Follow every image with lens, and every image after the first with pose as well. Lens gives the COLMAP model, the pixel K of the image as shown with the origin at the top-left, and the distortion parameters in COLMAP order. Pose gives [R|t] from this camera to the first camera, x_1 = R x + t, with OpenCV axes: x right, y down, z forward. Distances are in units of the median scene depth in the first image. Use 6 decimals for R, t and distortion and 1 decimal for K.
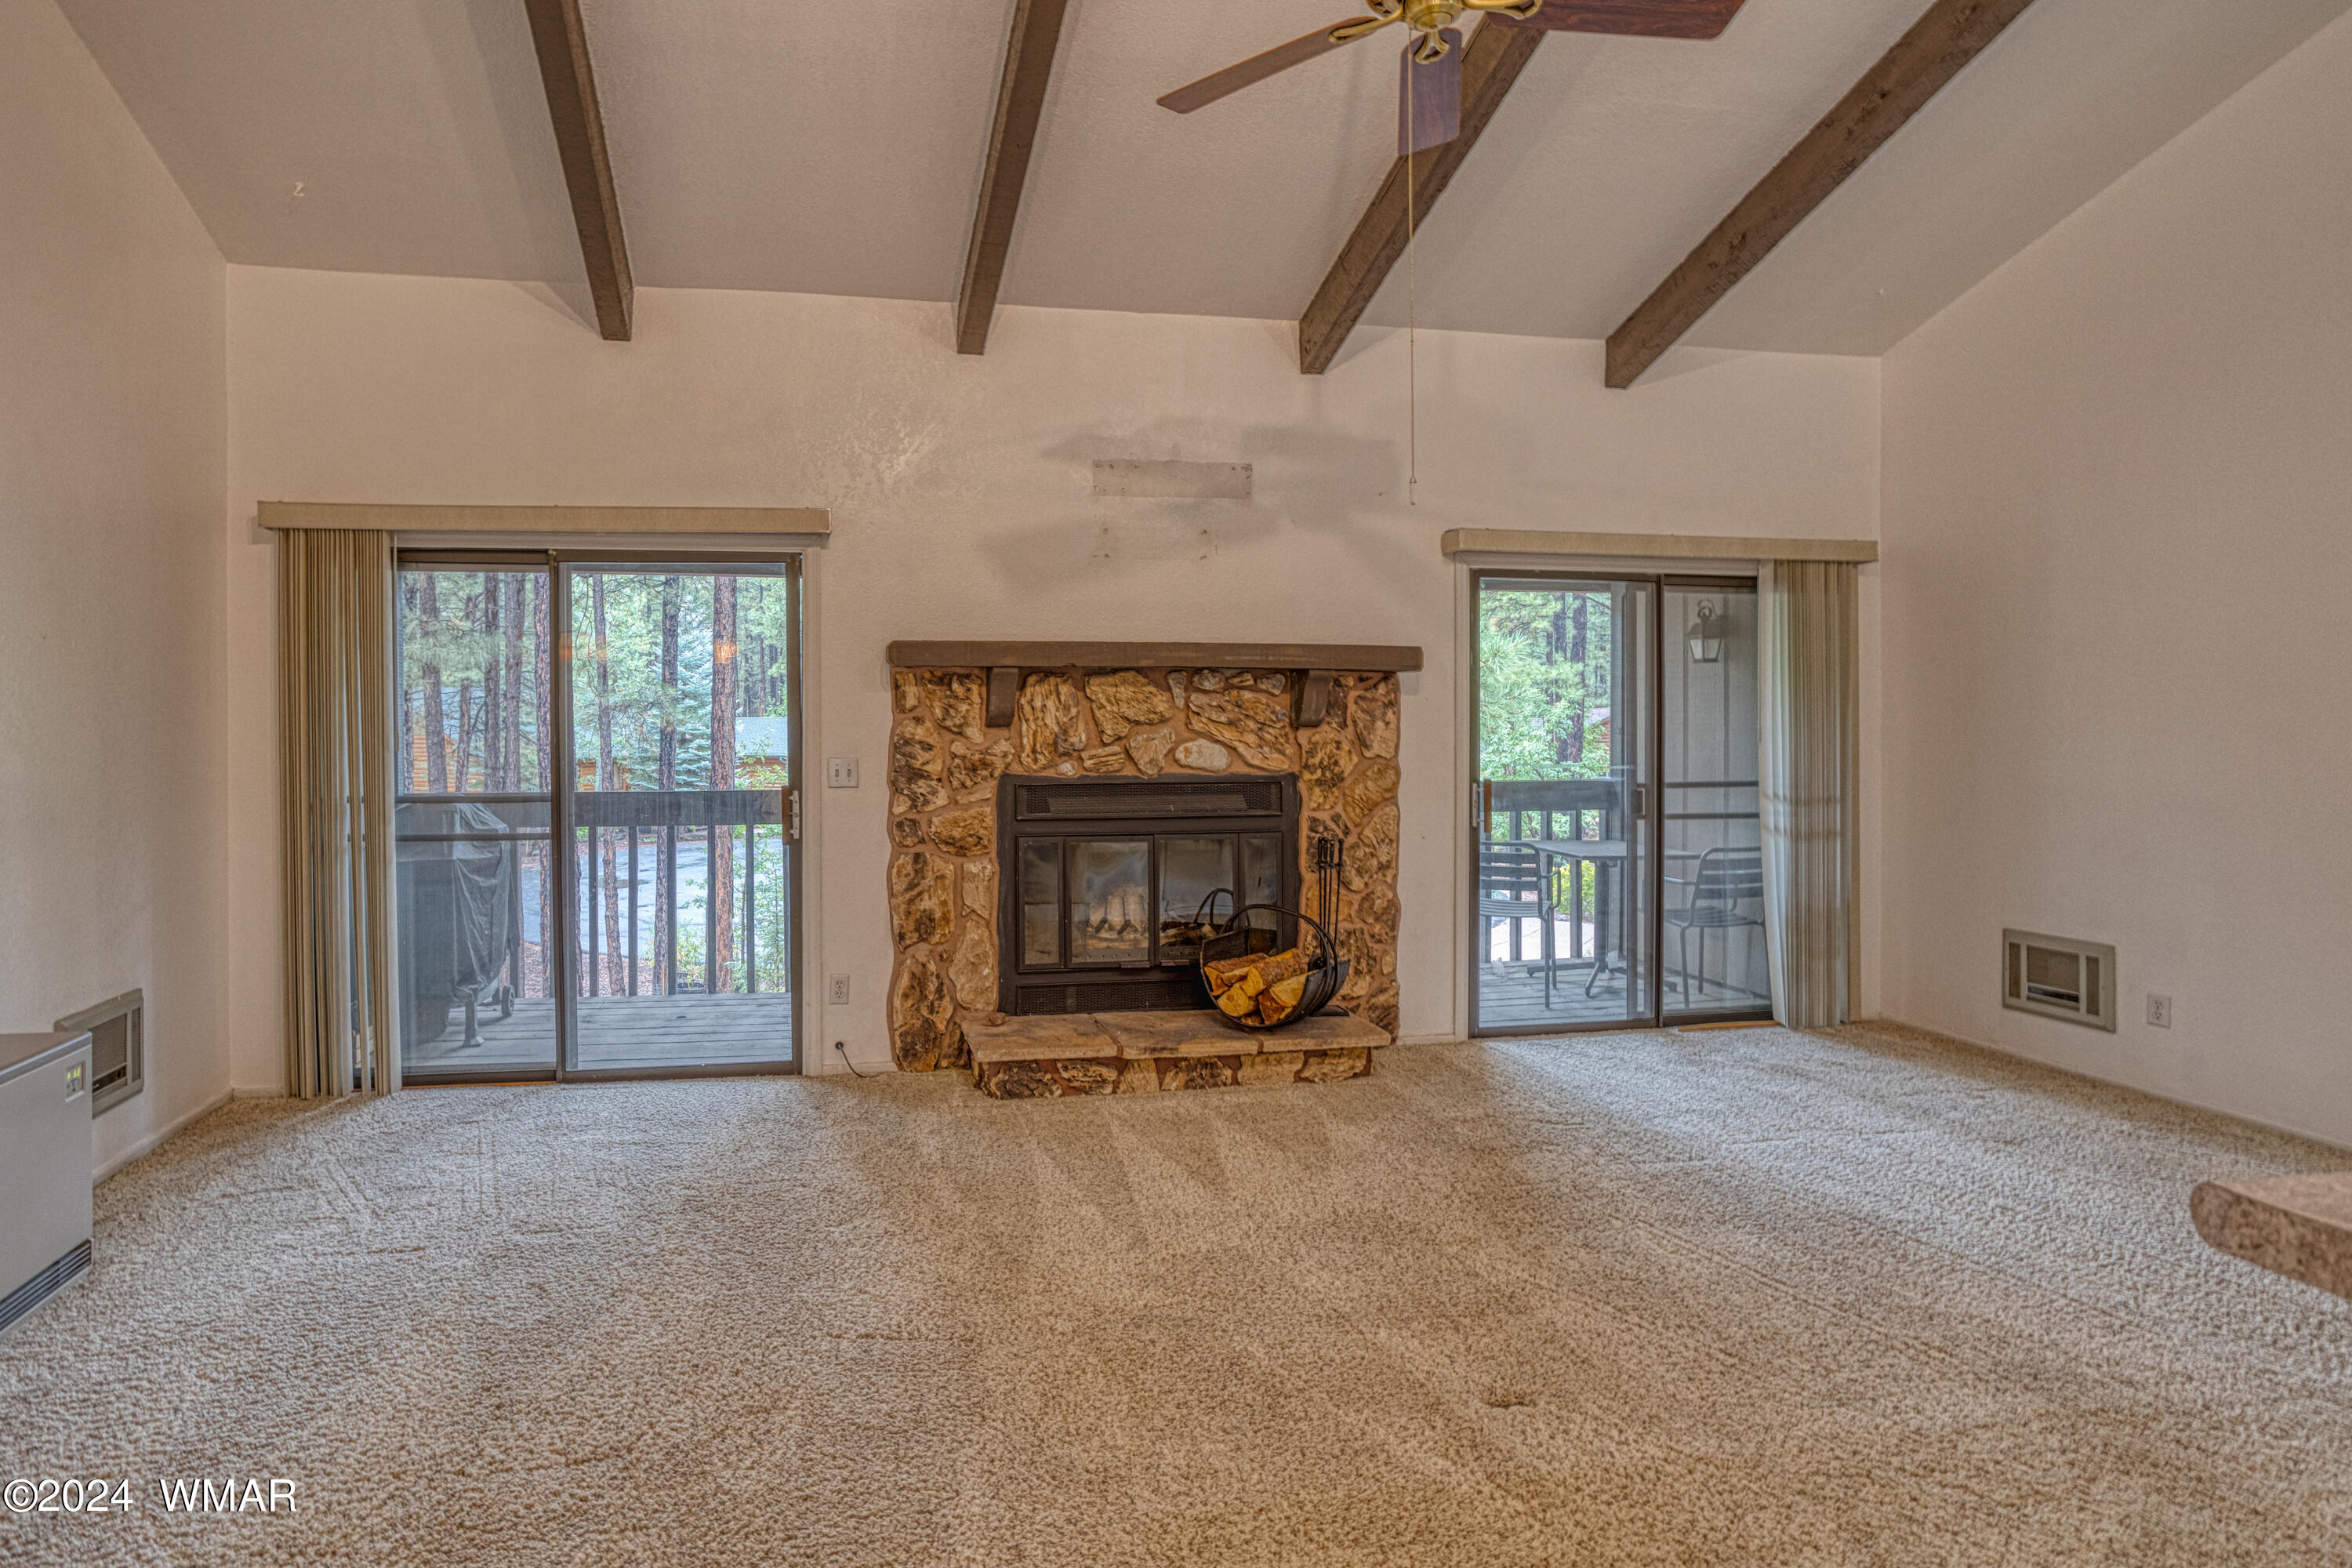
lens RADIAL K [[1177.1, 0, 1037.4], [0, 1177.1, 739.3], [0, 0, 1]] dist [-0.039537, 0.036284]
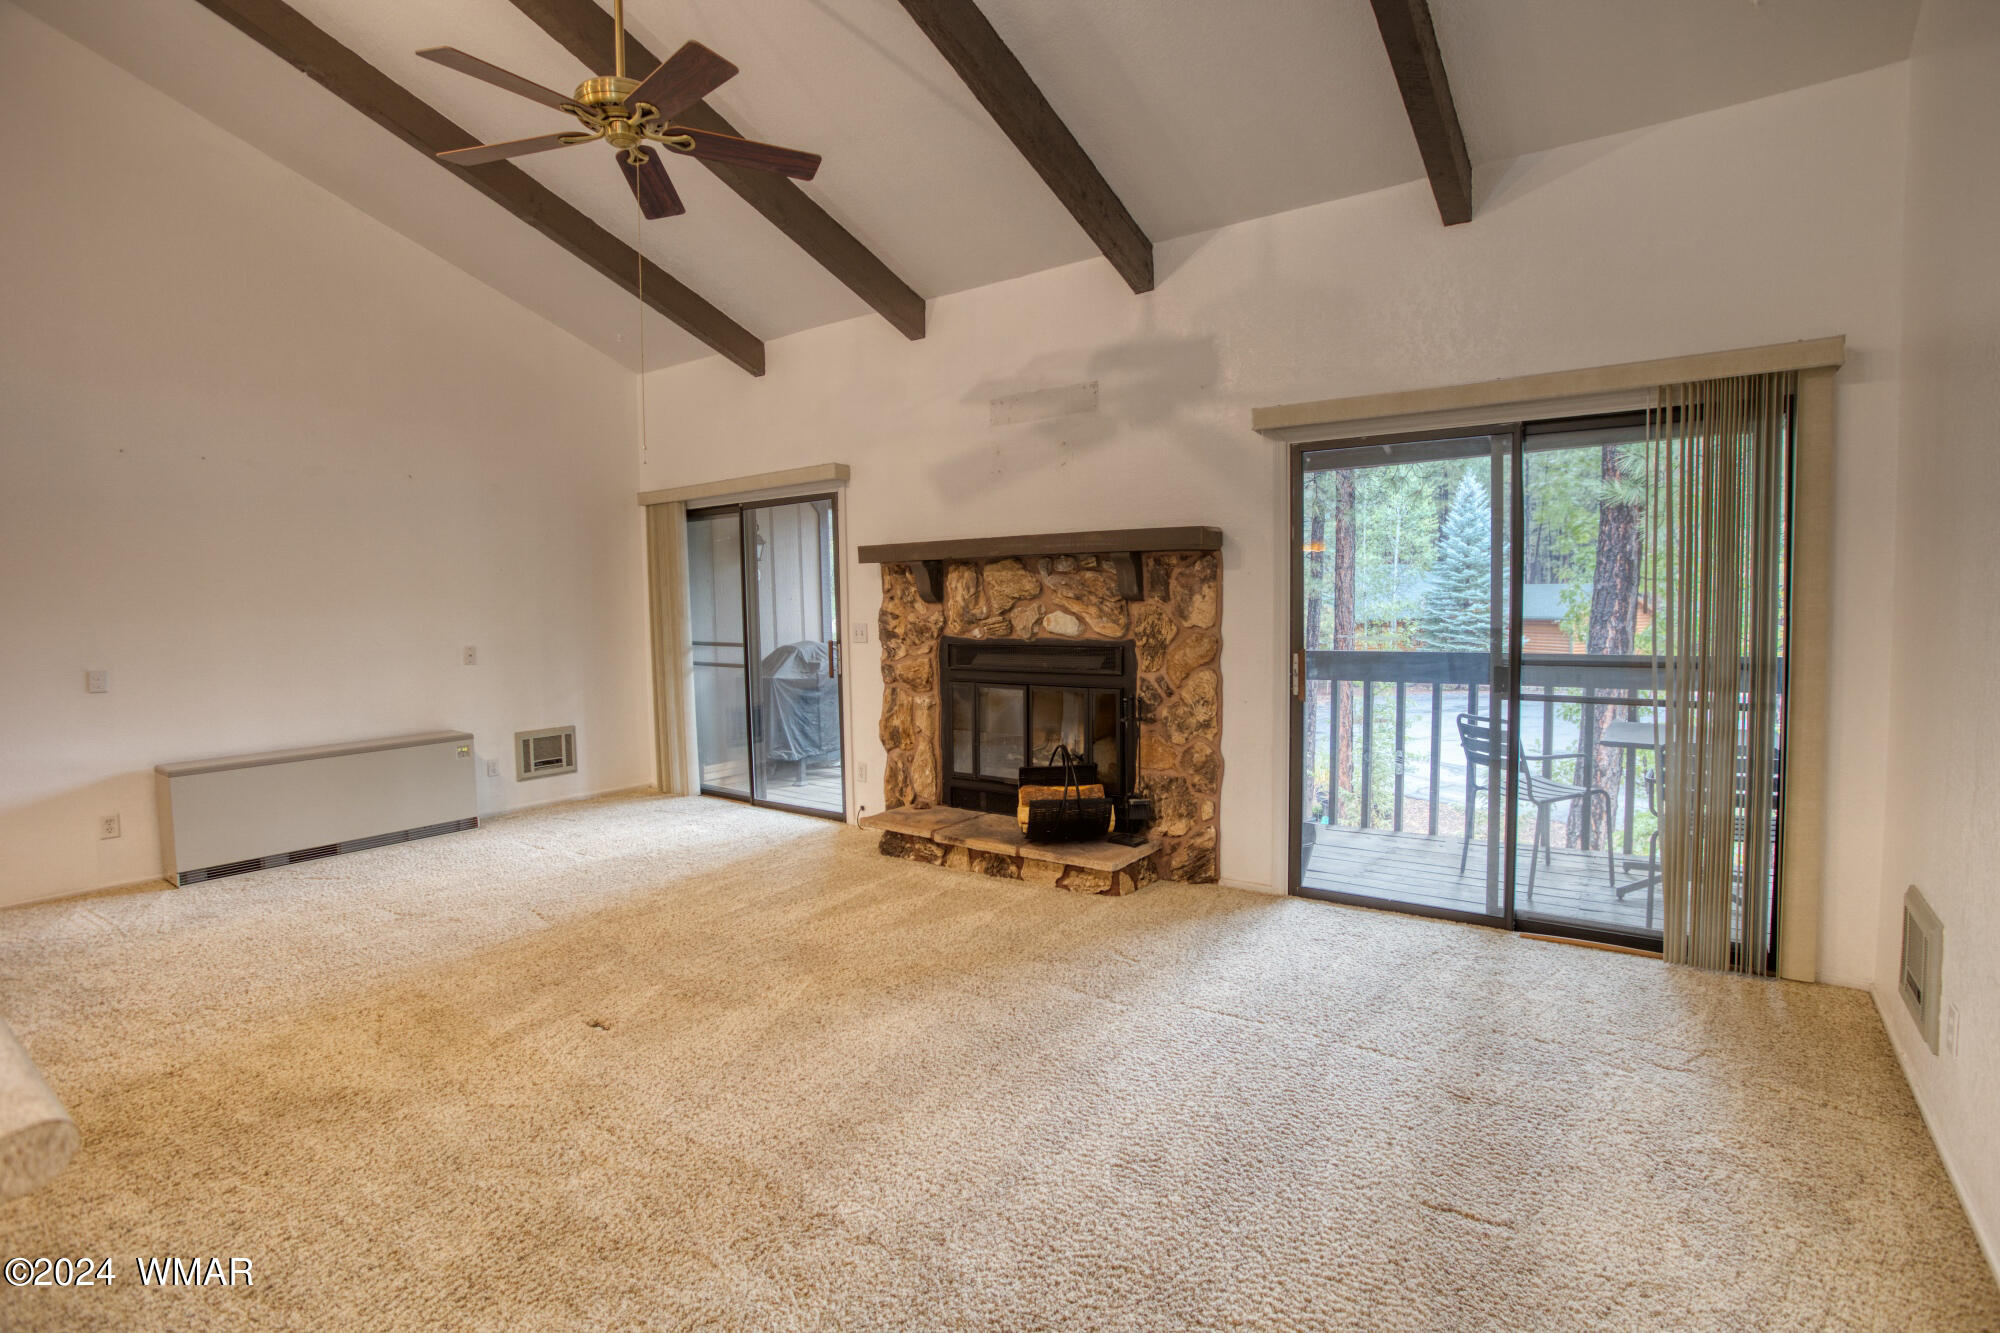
lens RADIAL K [[967.9, 0, 1000.0], [0, 967.9, 666.5], [0, 0, 1]] dist [-0.032654, 0.000000]
pose [[0.707091, 0.041136, -0.705925, 0.836653], [0.008096, 0.997770, 0.066252, -0.010179], [0.707076, -0.052562, 0.705182, 0.226016]]
